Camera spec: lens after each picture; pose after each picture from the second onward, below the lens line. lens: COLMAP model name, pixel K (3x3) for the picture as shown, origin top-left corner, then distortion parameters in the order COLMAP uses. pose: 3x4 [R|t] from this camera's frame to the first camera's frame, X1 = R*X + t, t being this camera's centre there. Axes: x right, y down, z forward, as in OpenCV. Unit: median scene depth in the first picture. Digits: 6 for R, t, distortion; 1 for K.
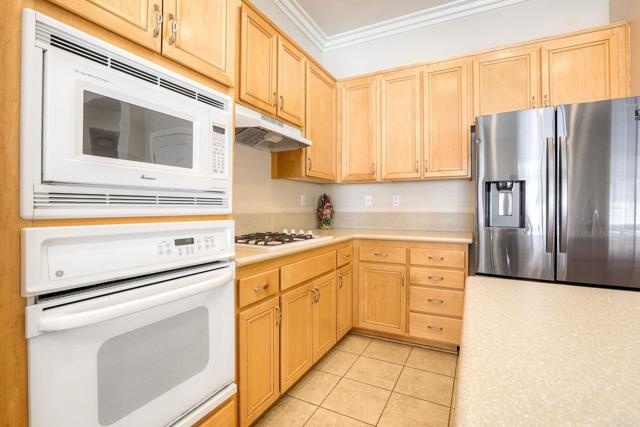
lens RADIAL K [[295.5, 0, 318.4], [0, 295.5, 208.5], [0, 0, 1]] dist [-0.042001, 0.012467]
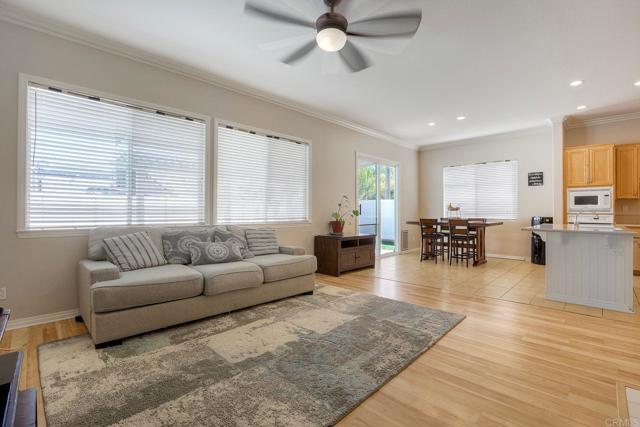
lens RADIAL K [[295.5, 0, 326.0], [0, 295.5, 211.8], [0, 0, 1]] dist [-0.042001, 0.012467]
pose [[-0.267814, -0.002647, -0.963467, 2.891497], [-0.002578, 0.999995, -0.002031, 0.006439], [0.963467, 0.001940, -0.267820, -1.142490]]
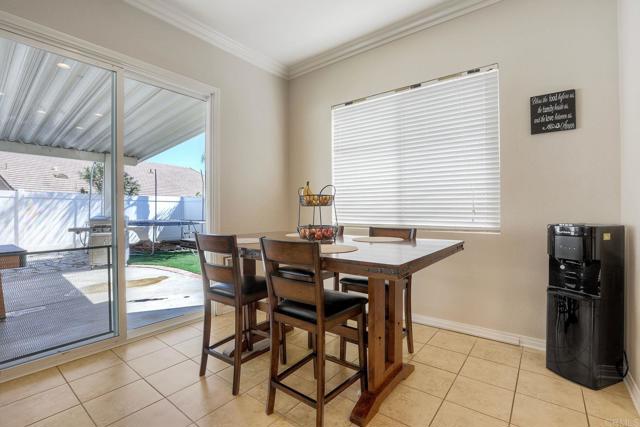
lens RADIAL K [[295.5, 0, 318.9], [0, 295.5, 210.3], [0, 0, 1]] dist [-0.042001, 0.012467]
pose [[-0.177006, 0.000972, -0.984209, 0.492783], [0.000435, 0.999999, 0.000909, 0.003030], [0.984210, -0.000268, -0.177007, -0.468990]]
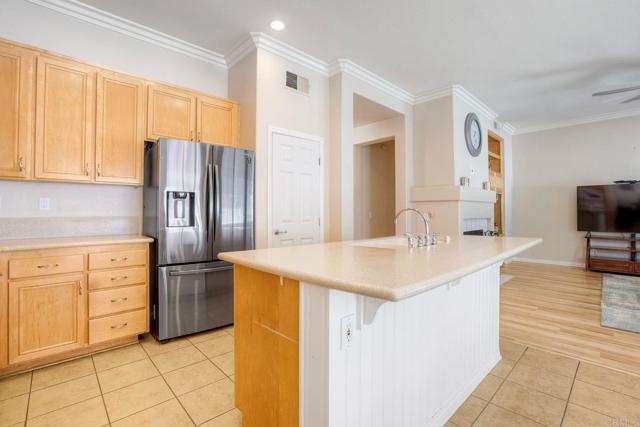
lens RADIAL K [[295.5, 0, 329.5], [0, 295.5, 209.2], [0, 0, 1]] dist [-0.042001, 0.012467]
pose [[0.294254, 0.011556, 0.955657, -0.401673], [0.003414, 0.999908, -0.013142, 0.003501], [-0.955721, 0.007130, 0.294187, -0.040058]]
